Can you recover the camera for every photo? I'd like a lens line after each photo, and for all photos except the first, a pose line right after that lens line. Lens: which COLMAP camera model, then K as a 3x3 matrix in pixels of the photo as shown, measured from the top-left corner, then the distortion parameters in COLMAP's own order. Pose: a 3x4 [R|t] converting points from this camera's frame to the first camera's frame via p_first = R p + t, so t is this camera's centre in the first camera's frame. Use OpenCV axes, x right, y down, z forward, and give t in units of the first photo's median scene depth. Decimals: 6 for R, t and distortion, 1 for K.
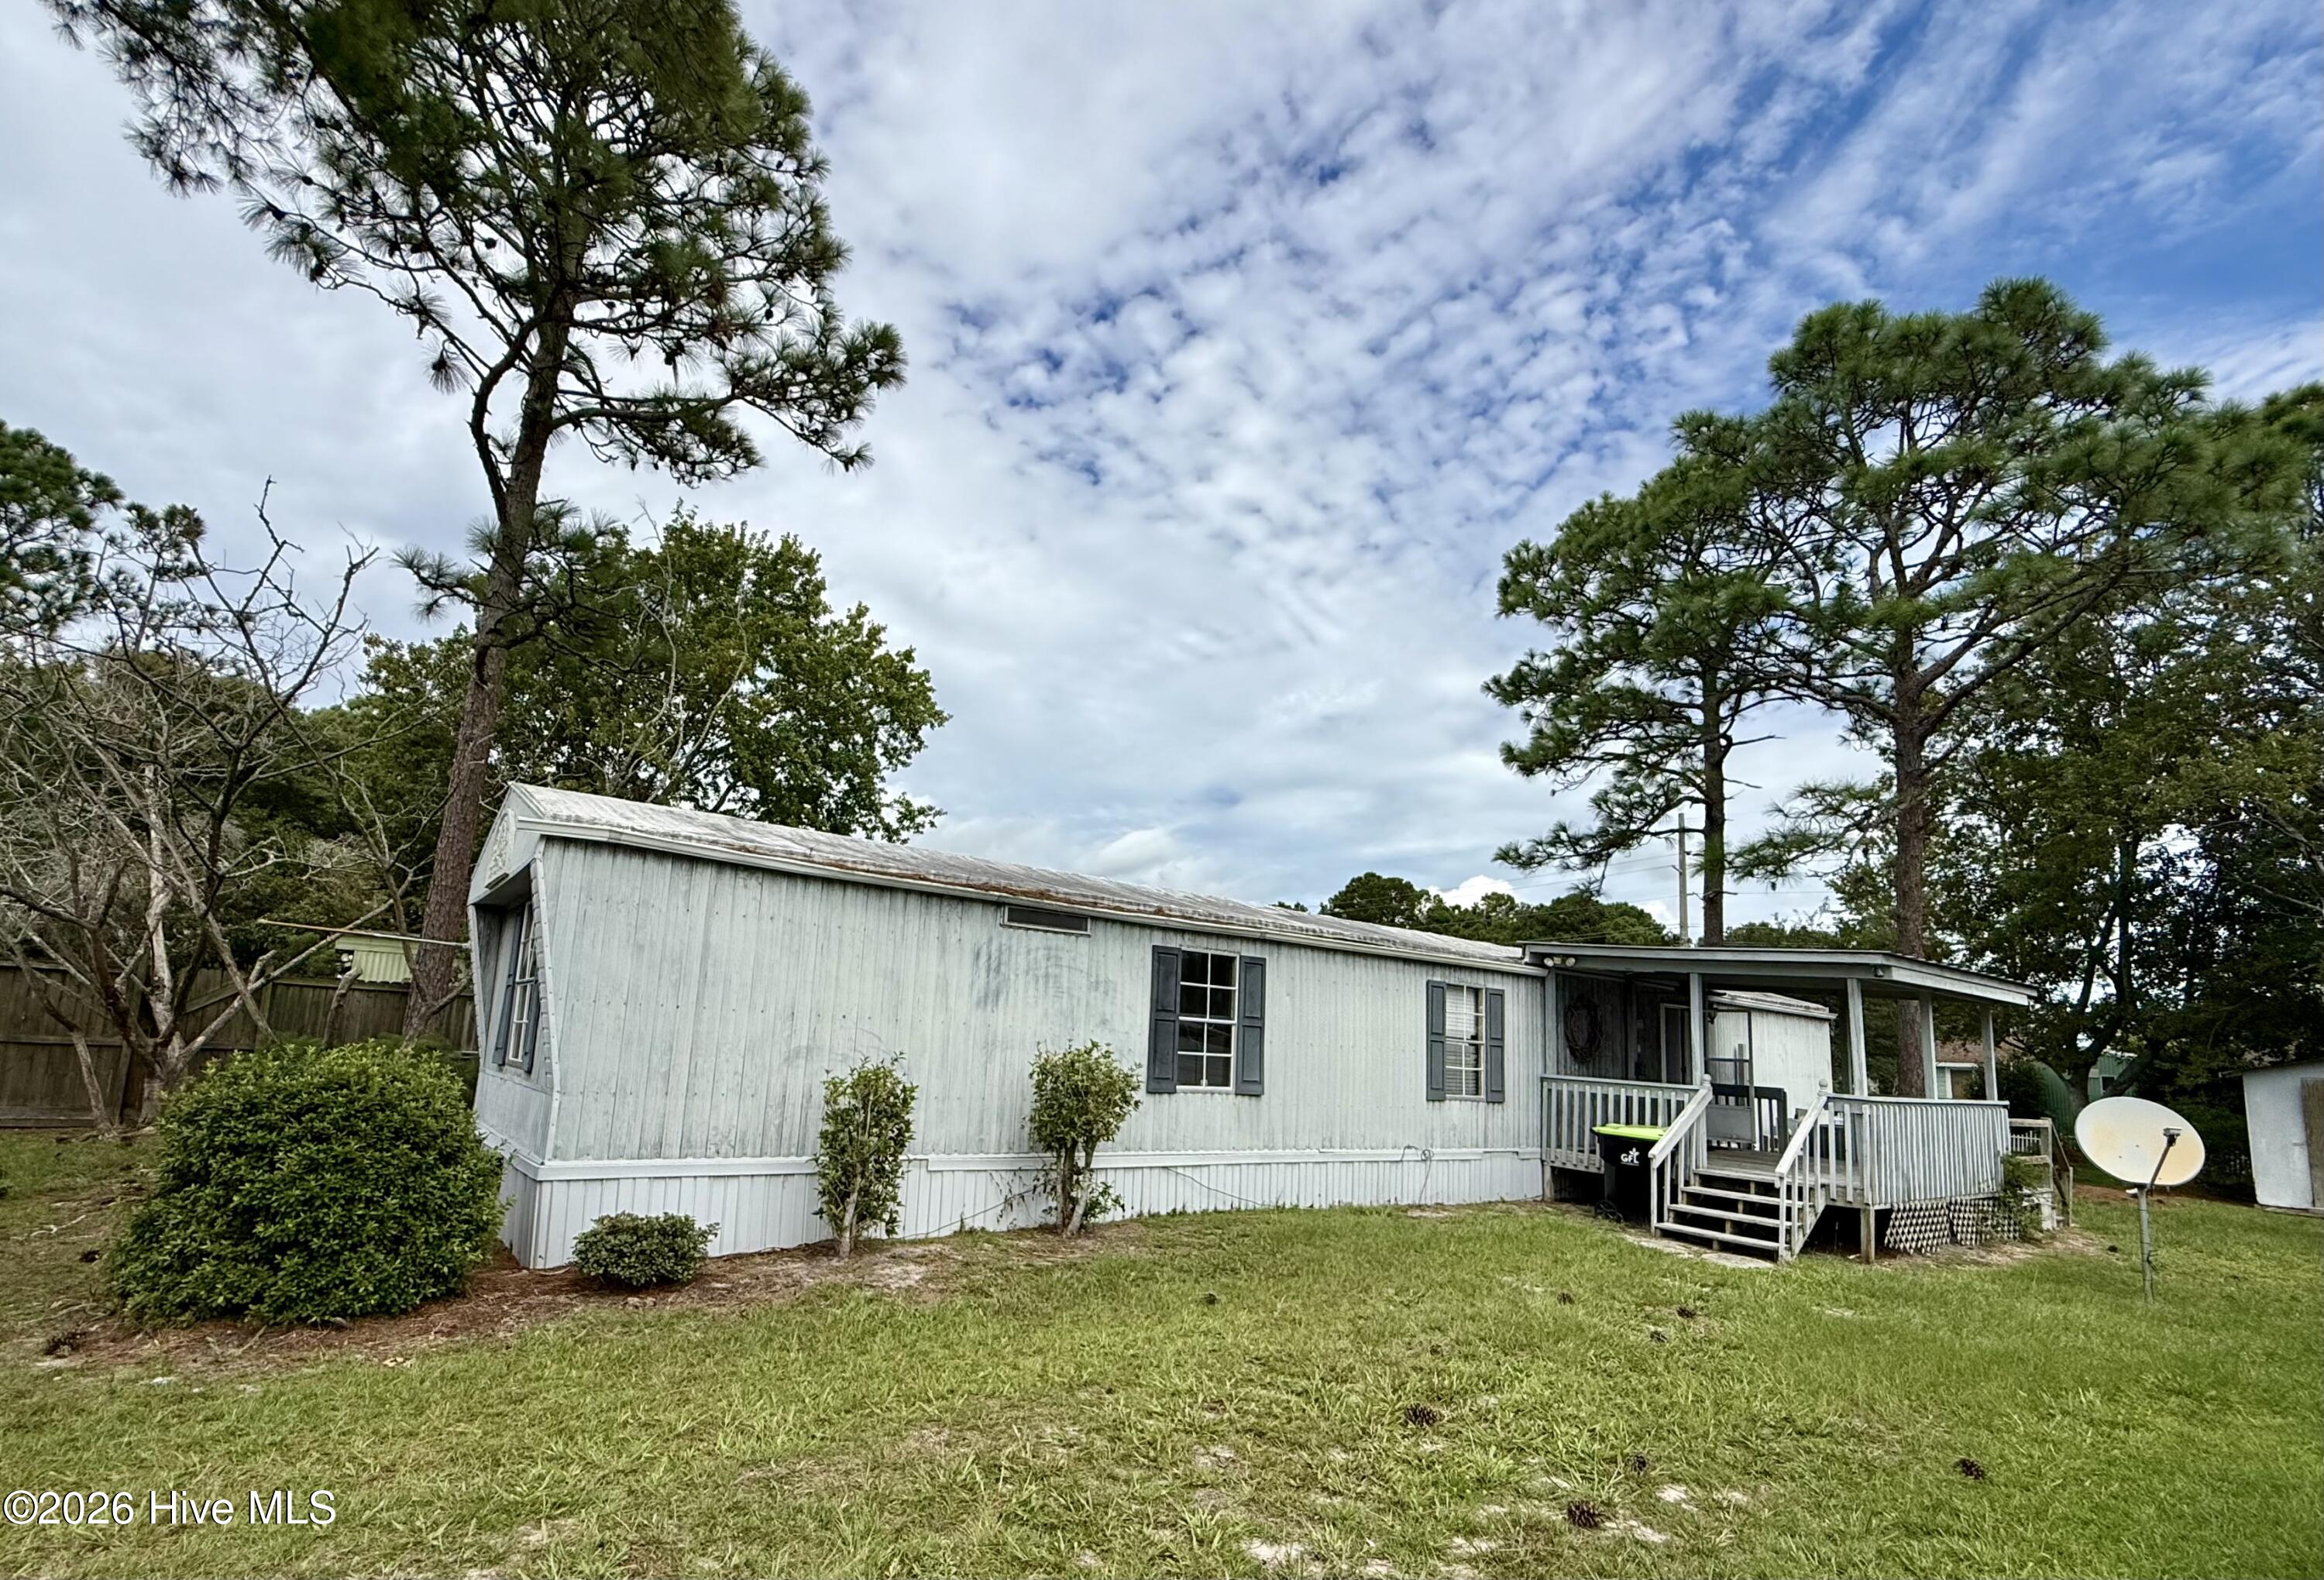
lens RADIAL K [[1192.5, 0, 1142.4], [0, 1192.5, 873.5], [0, 0, 1]] dist [0.026139, -0.001470]
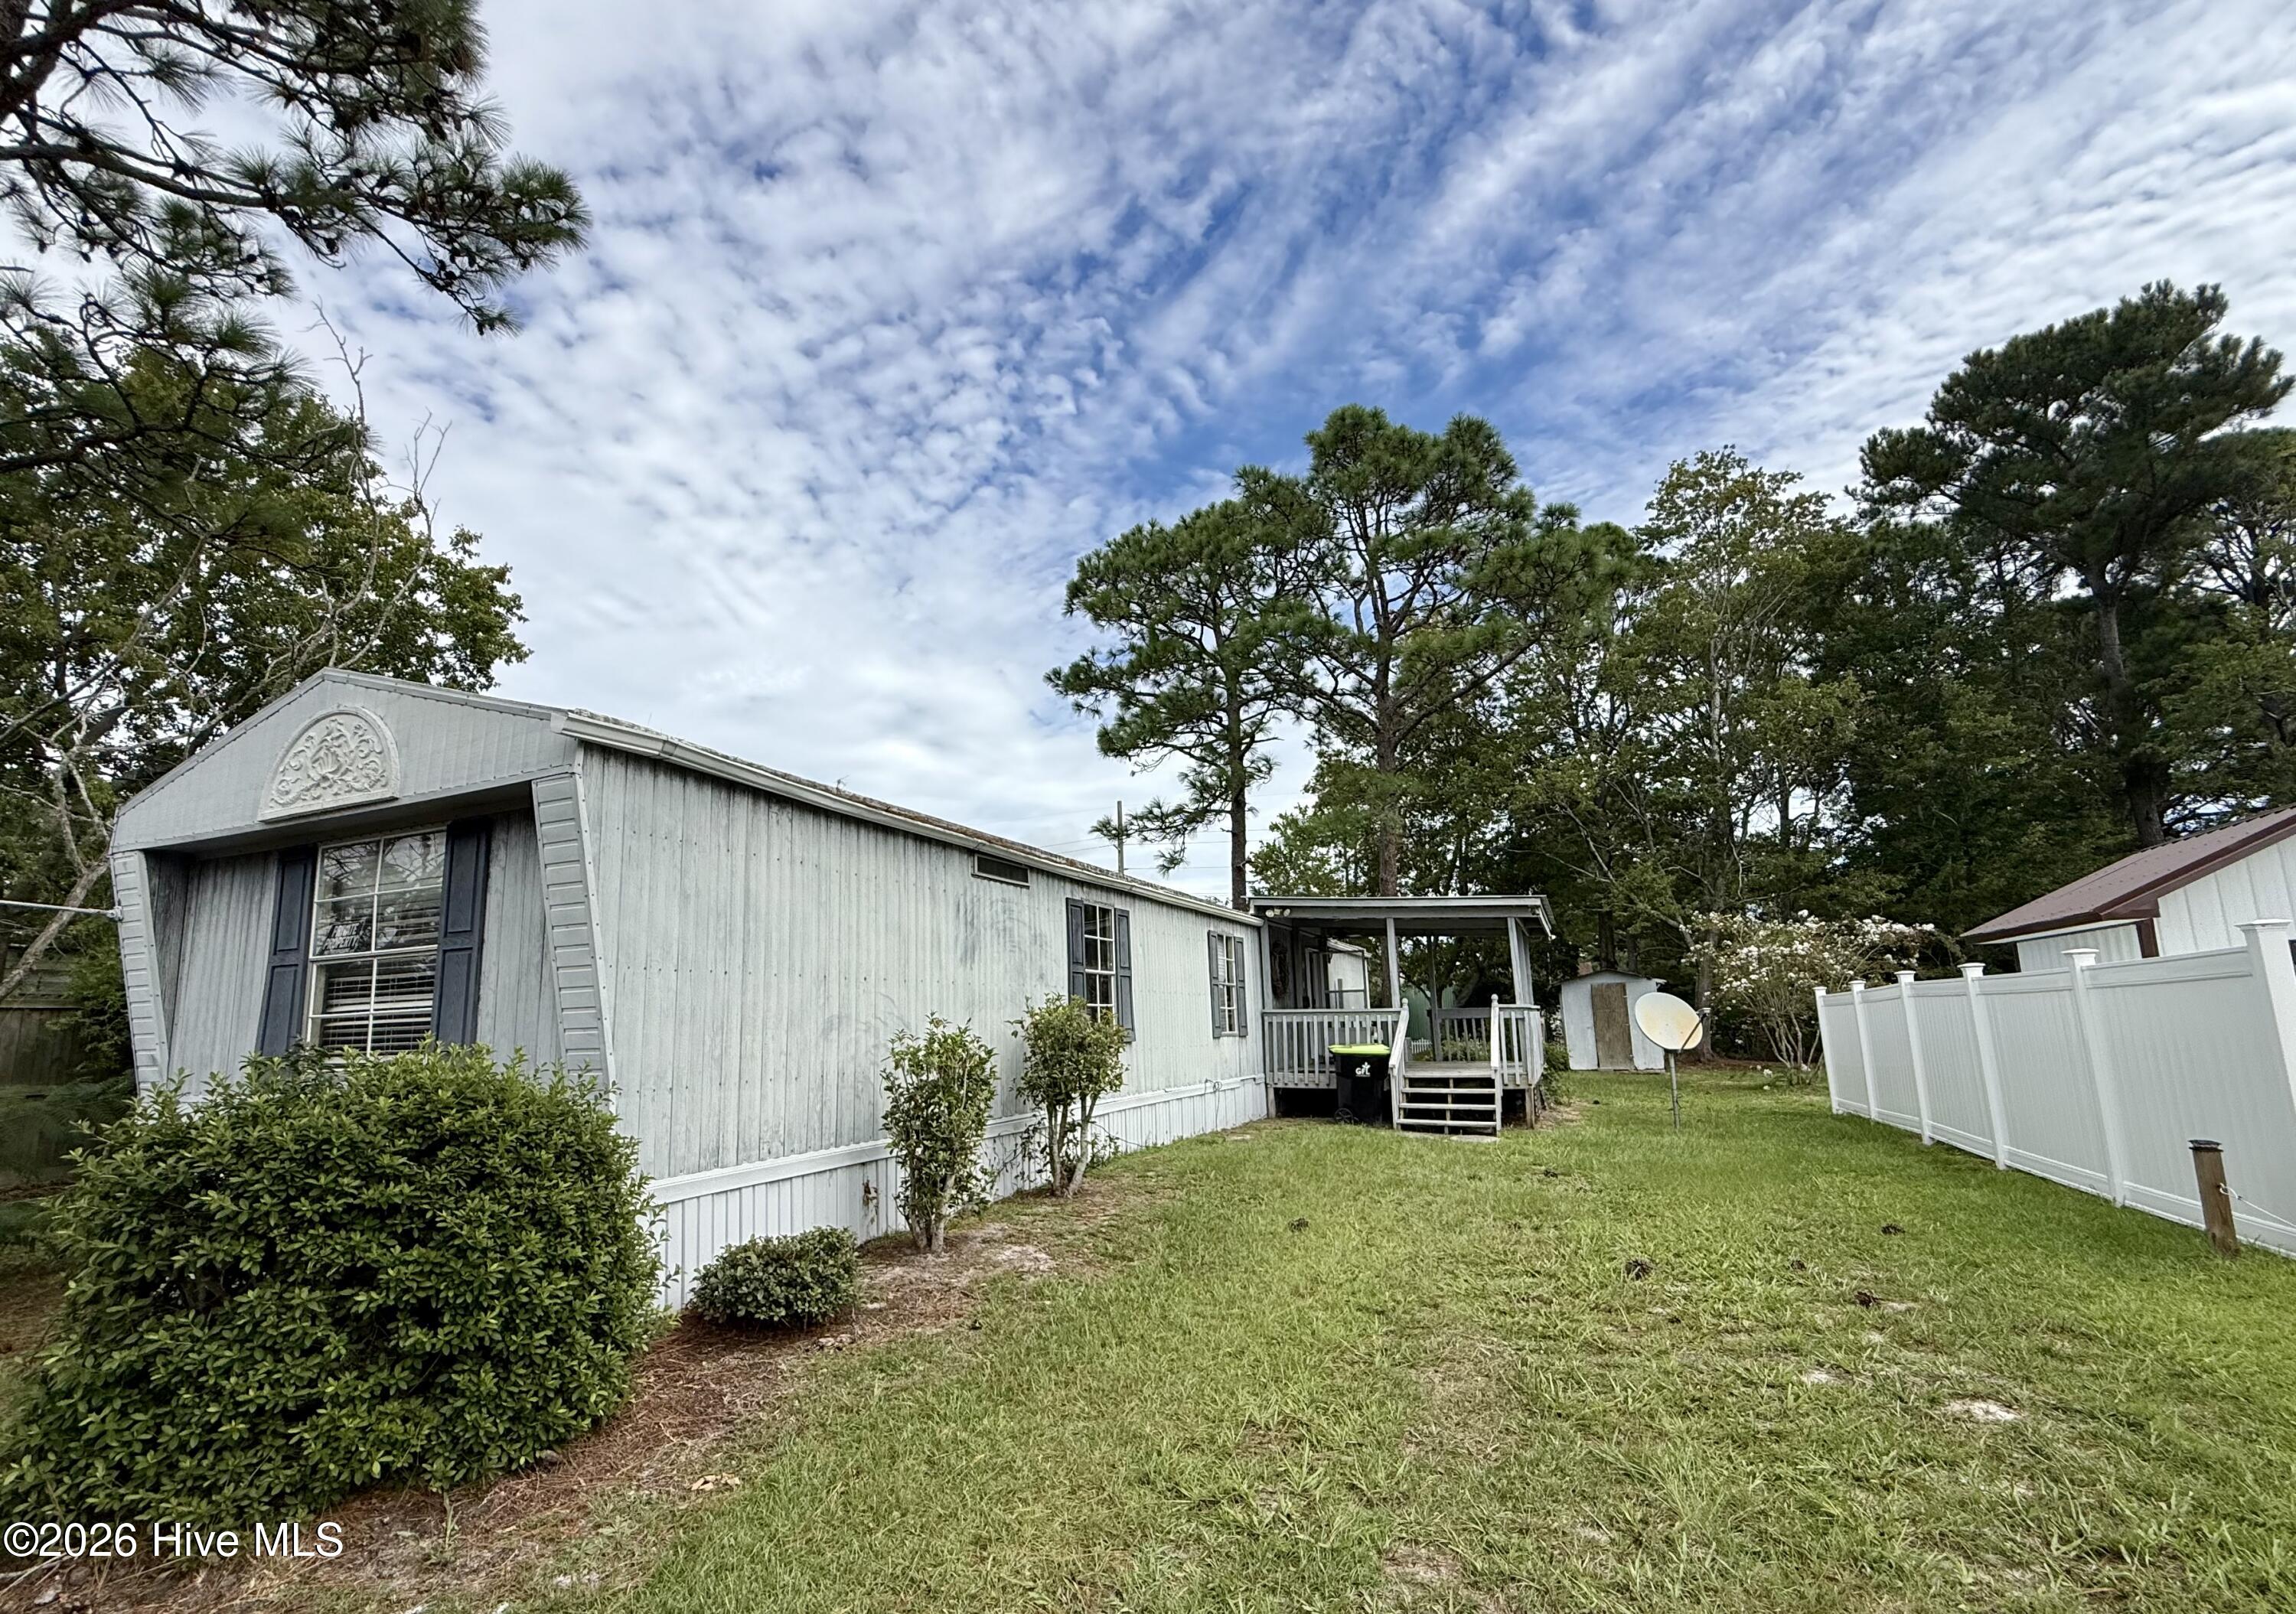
lens RADIAL K [[1096.0, 0, 1147.9], [0, 1096.0, 851.0], [0, 0, 1]] dist [0.015036, 0.000294]
pose [[0.855810, 0.009633, 0.517201, -0.158136], [-0.007977, 0.999953, -0.005426, 0.010326], [-0.517229, 0.000518, 0.855847, 0.073540]]
